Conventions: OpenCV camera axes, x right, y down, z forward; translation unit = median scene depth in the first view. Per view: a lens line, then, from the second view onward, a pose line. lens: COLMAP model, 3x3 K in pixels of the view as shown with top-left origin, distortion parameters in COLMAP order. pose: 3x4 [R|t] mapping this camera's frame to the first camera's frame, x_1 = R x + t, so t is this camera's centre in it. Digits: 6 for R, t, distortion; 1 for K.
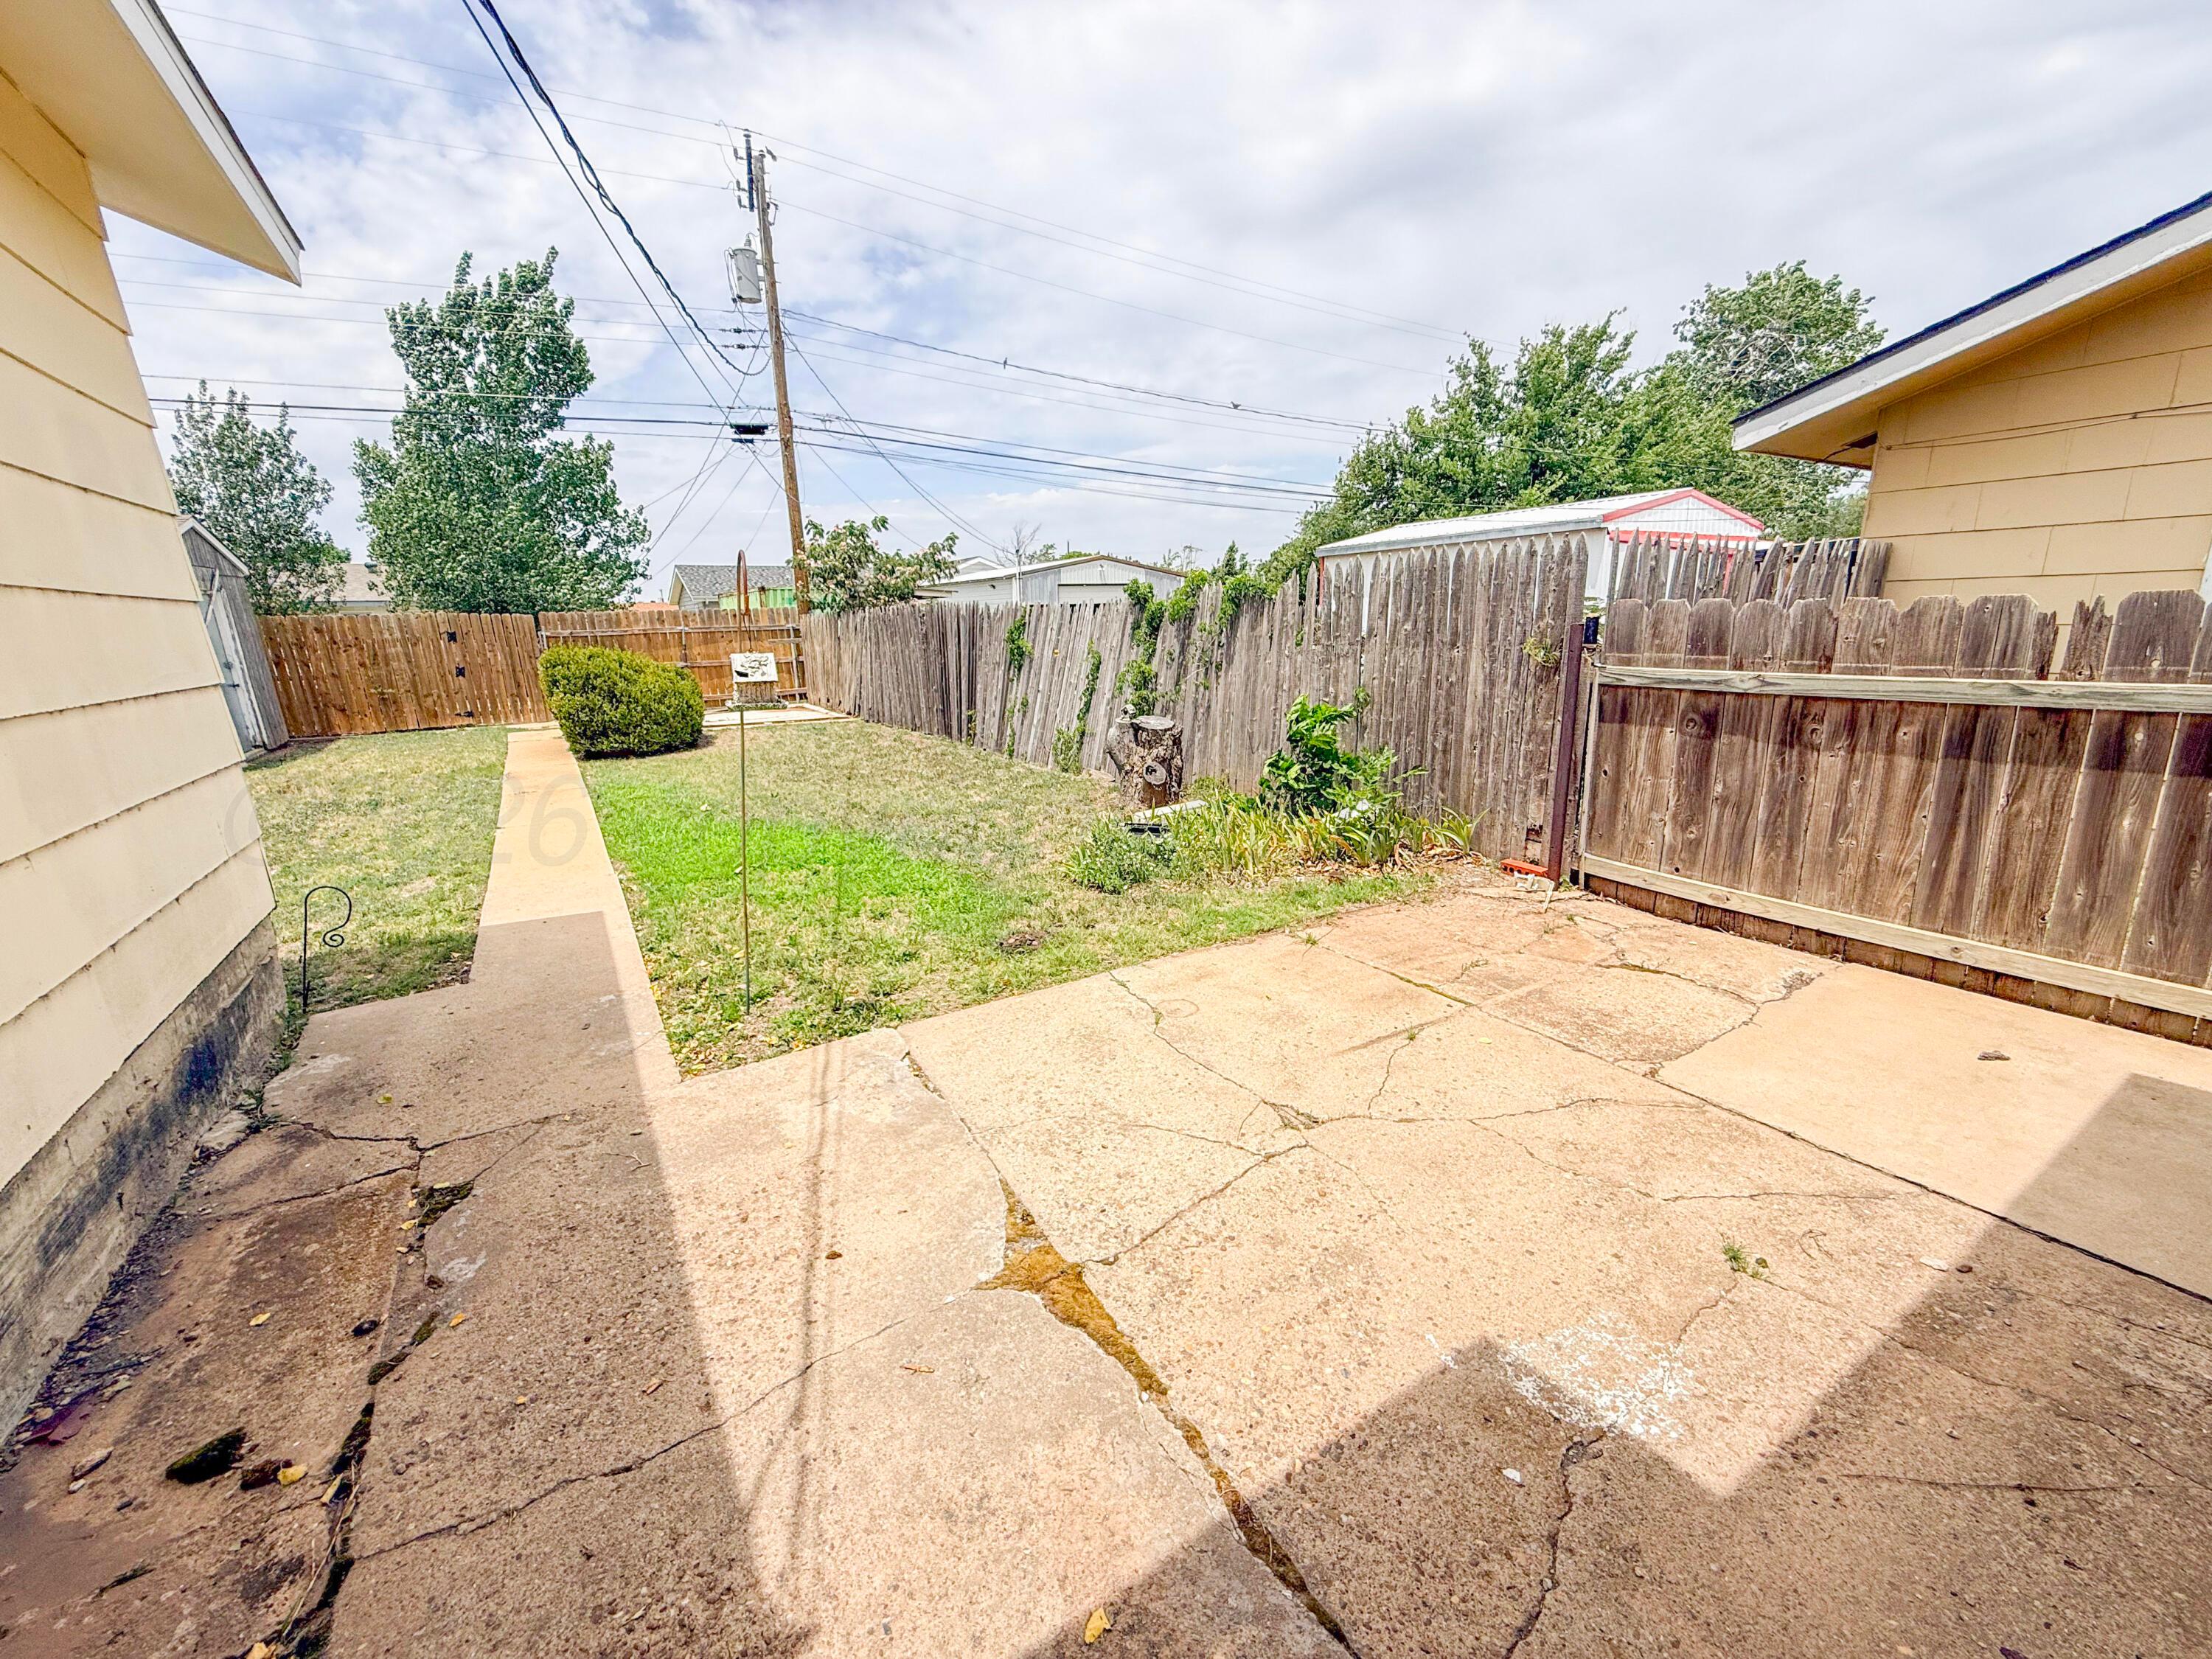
lens RADIAL K [[884.5, 0, 1103.3], [0, 884.5, 830.6], [0, 0, 1]] dist [-0.002006, 0.000356]
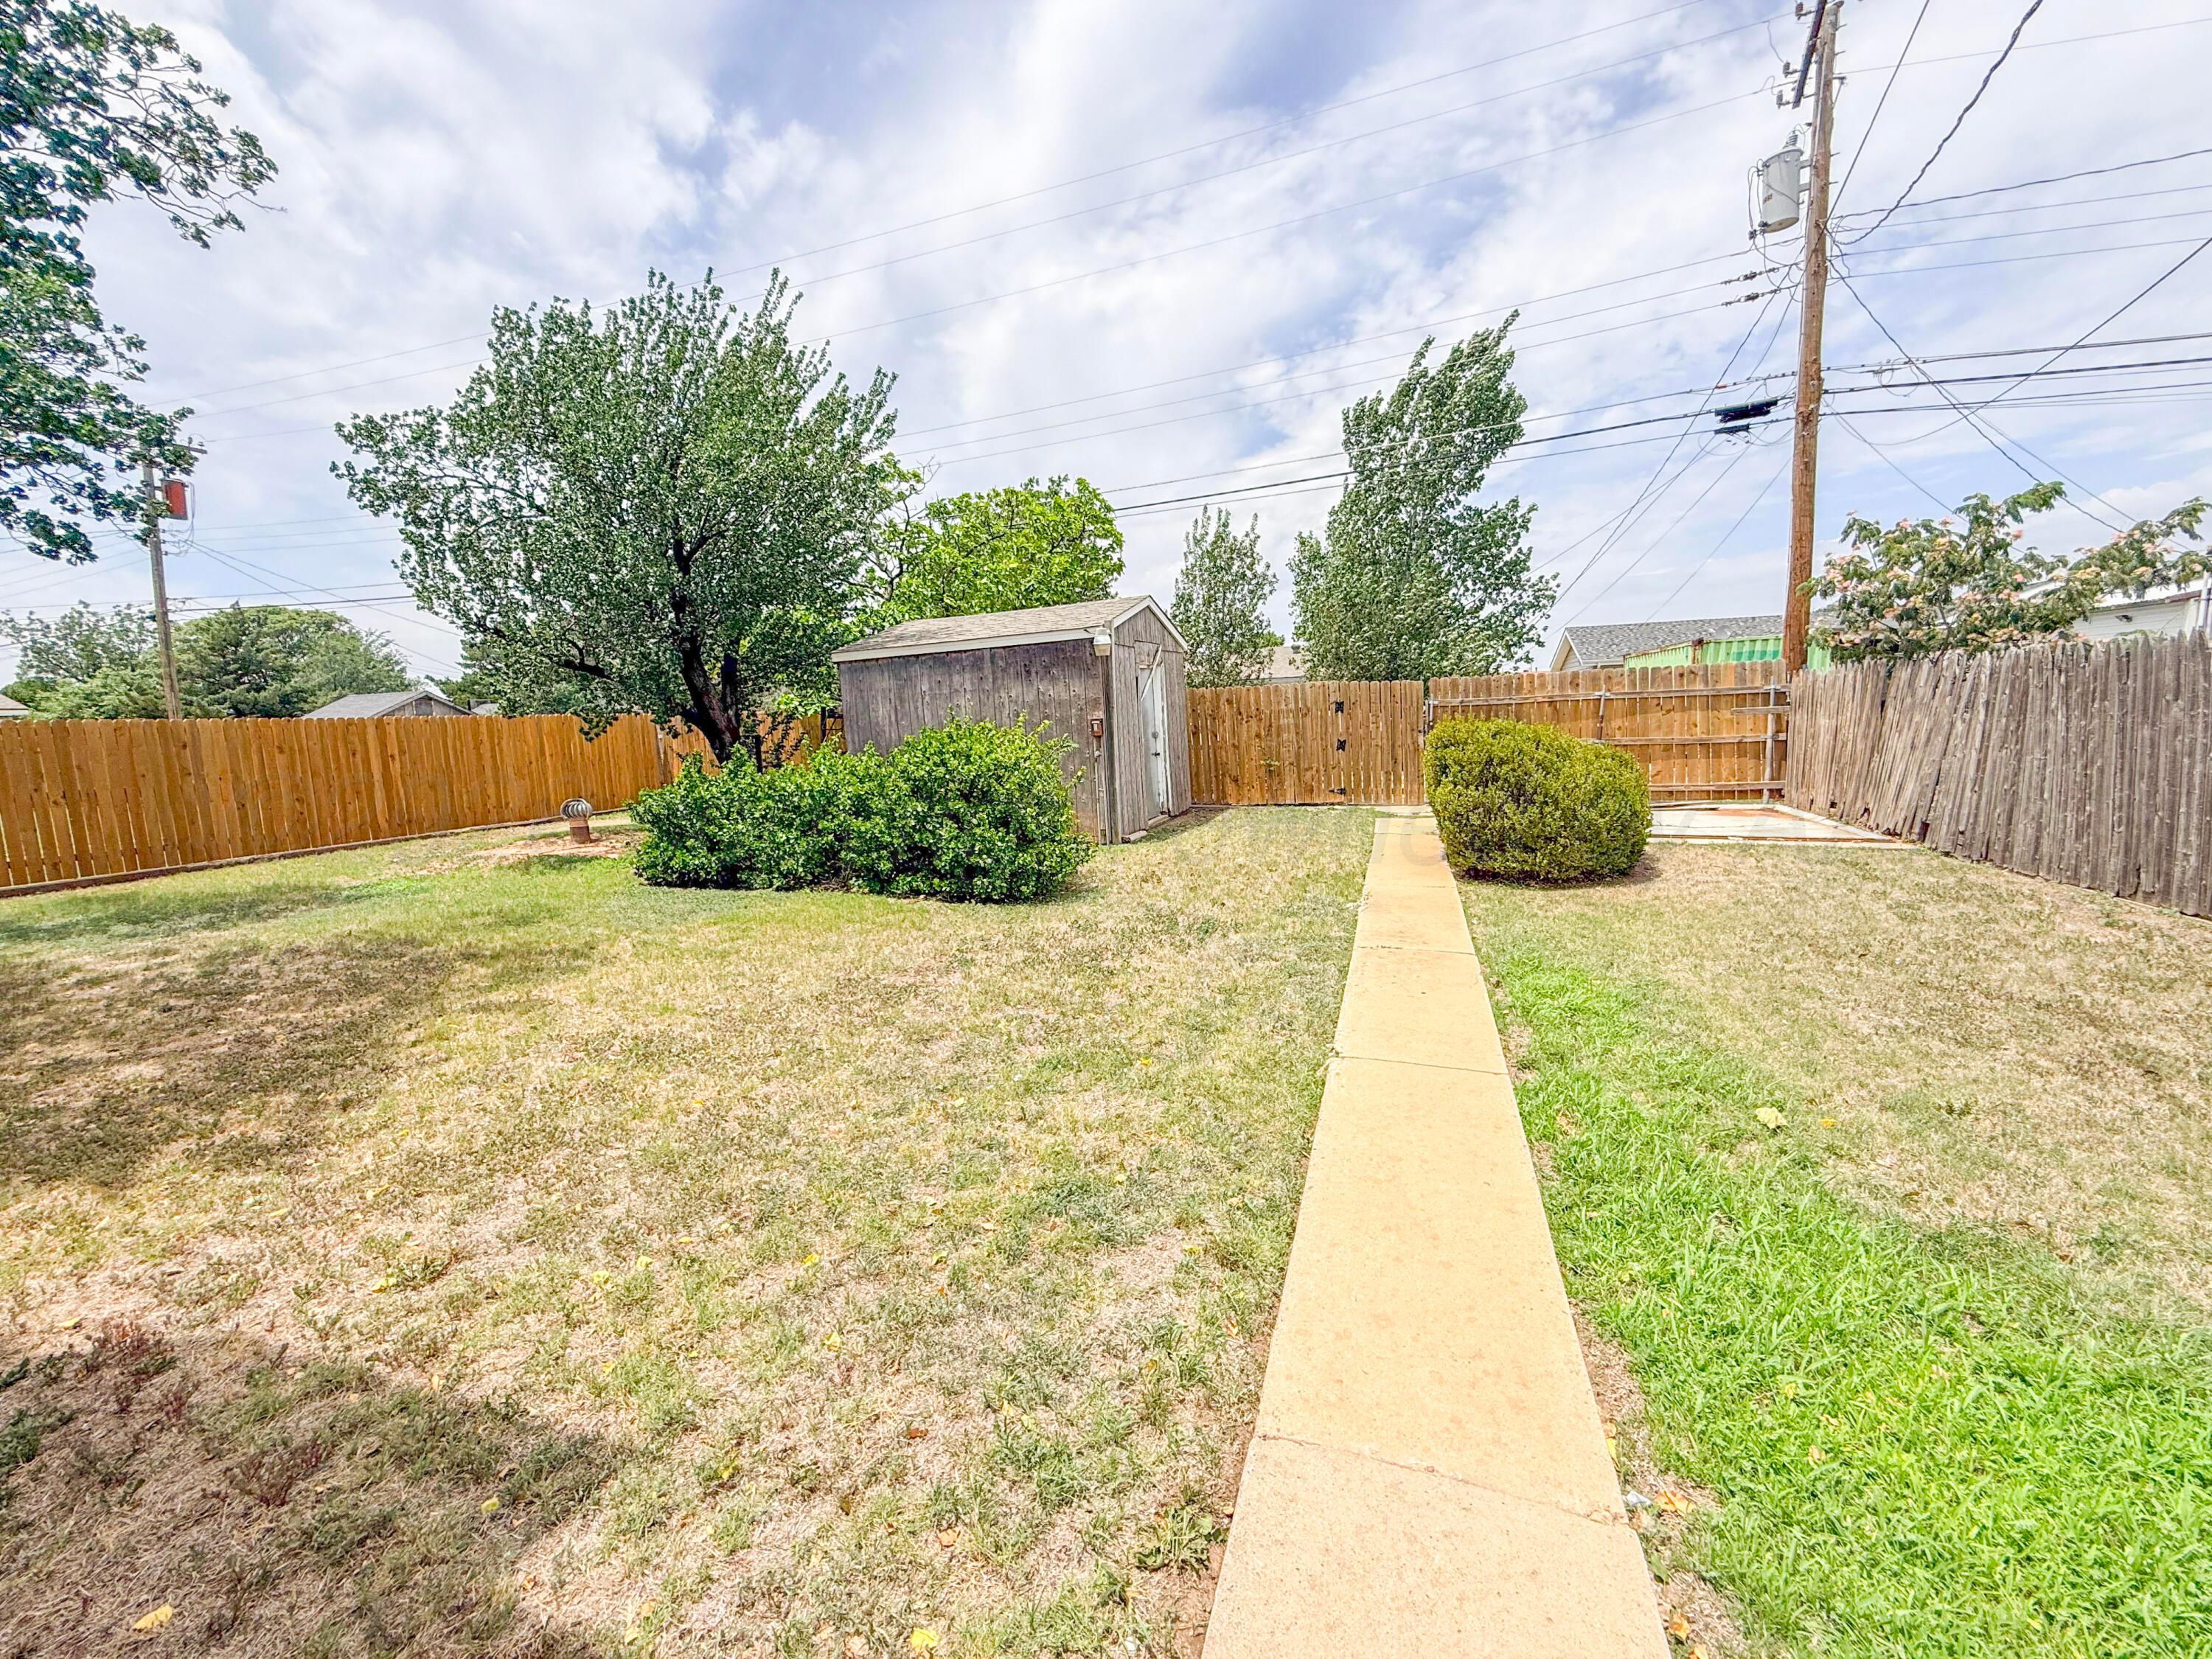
lens RADIAL K [[884.5, 0, 1096.9], [0, 884.5, 831.4], [0, 0, 1]] dist [-0.002006, 0.000356]
pose [[0.621601, 0.101530, -0.776726, -0.144376], [-0.161276, 0.986909, -0.000062, -0.044164], [0.766552, 0.125306, 0.629838, 0.210064]]
